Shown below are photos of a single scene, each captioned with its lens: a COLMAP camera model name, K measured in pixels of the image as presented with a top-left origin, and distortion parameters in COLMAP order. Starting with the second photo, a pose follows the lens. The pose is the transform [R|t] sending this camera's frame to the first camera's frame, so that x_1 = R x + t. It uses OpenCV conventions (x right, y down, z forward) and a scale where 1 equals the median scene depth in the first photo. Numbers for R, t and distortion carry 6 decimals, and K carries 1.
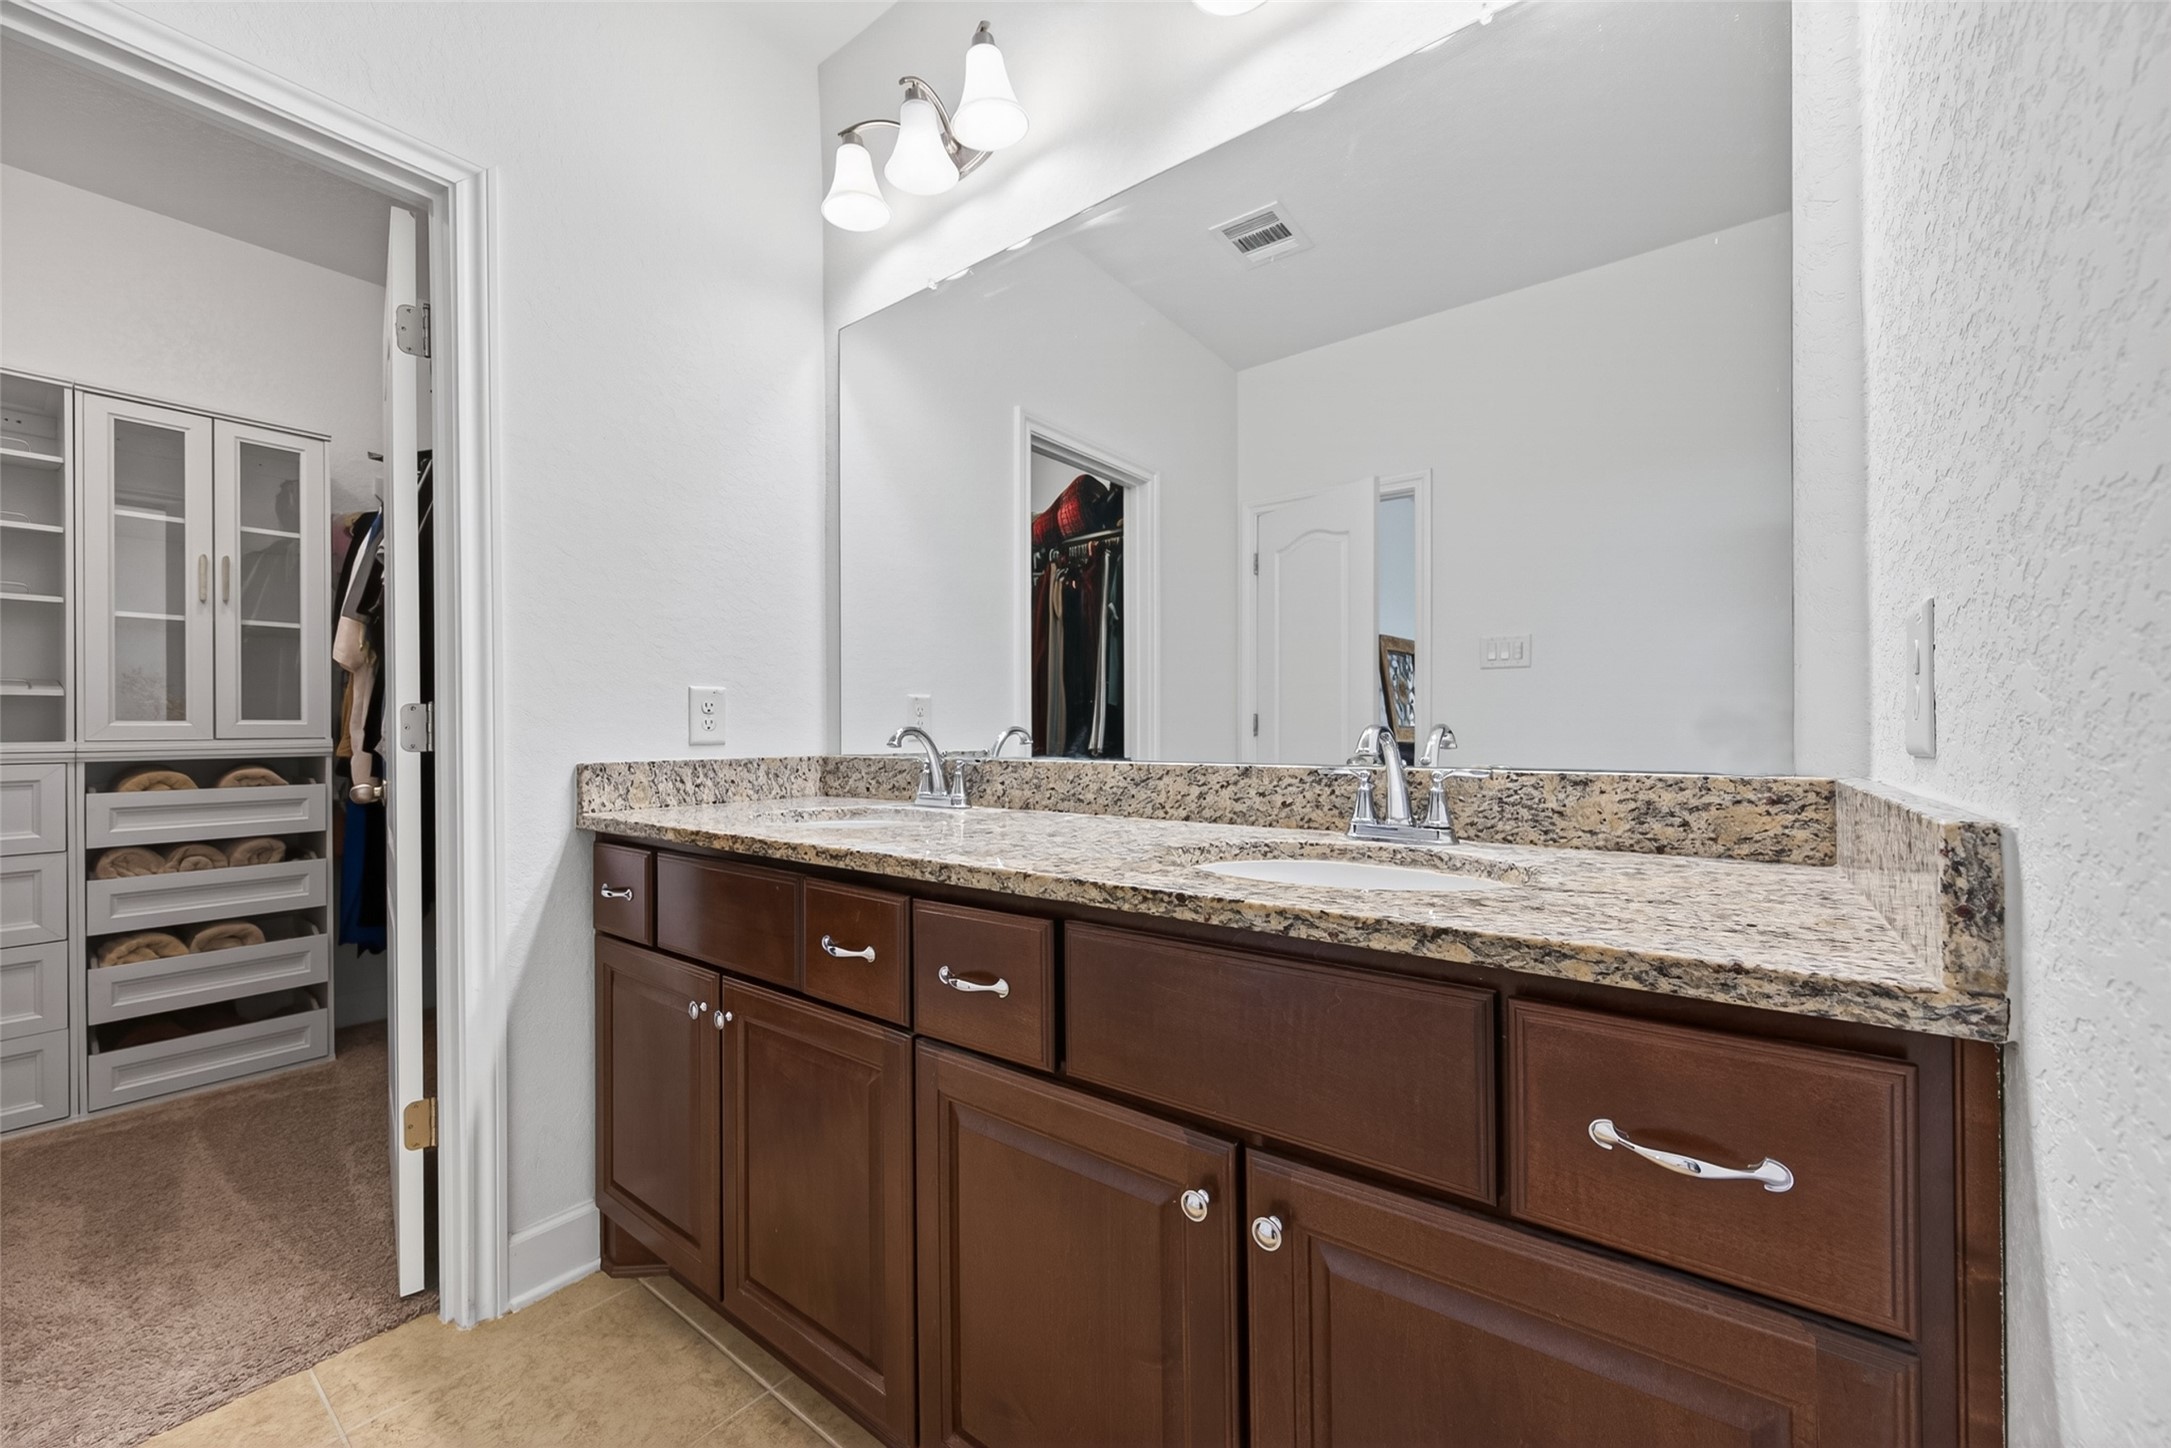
lens RADIAL K [[837.9, 0, 1085.9], [0, 837.9, 715.9], [0, 0, 1]] dist [0.007170, -0.002627]
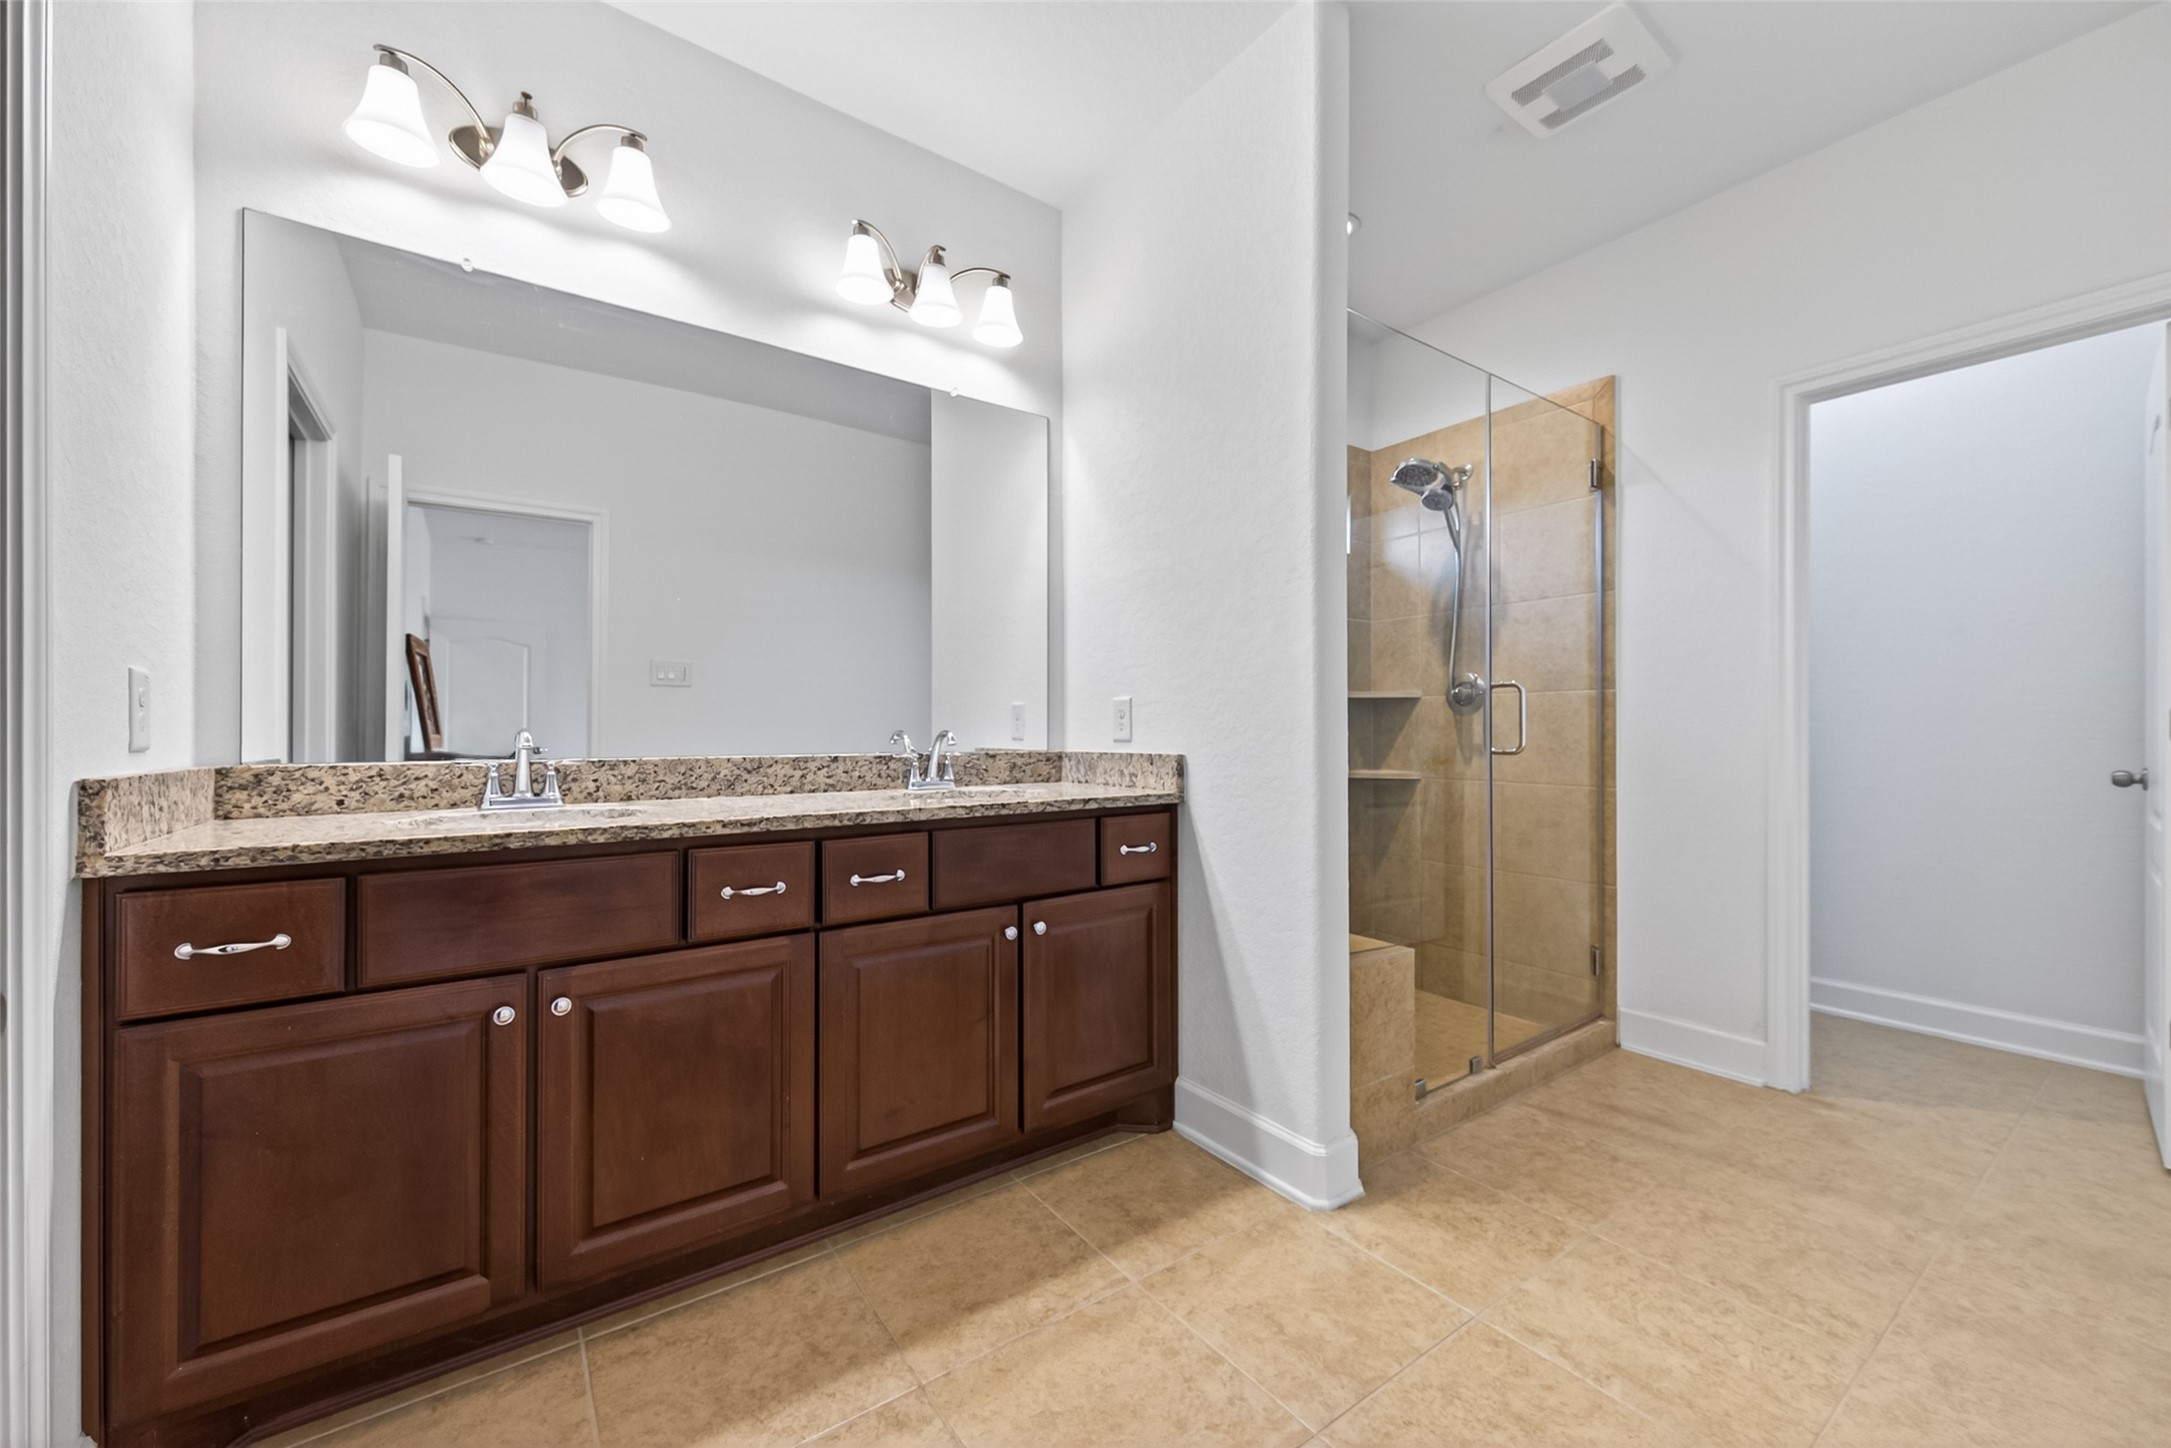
lens RADIAL K [[837.9, 0, 1071.7], [0, 837.9, 726.6], [0, 0, 1]] dist [0.007170, -0.002627]
pose [[0.313694, 0.010434, 0.949467, -1.570189], [-0.015324, 0.999865, -0.005925, 0.008732], [-0.949400, -0.012691, 0.313812, 0.076070]]
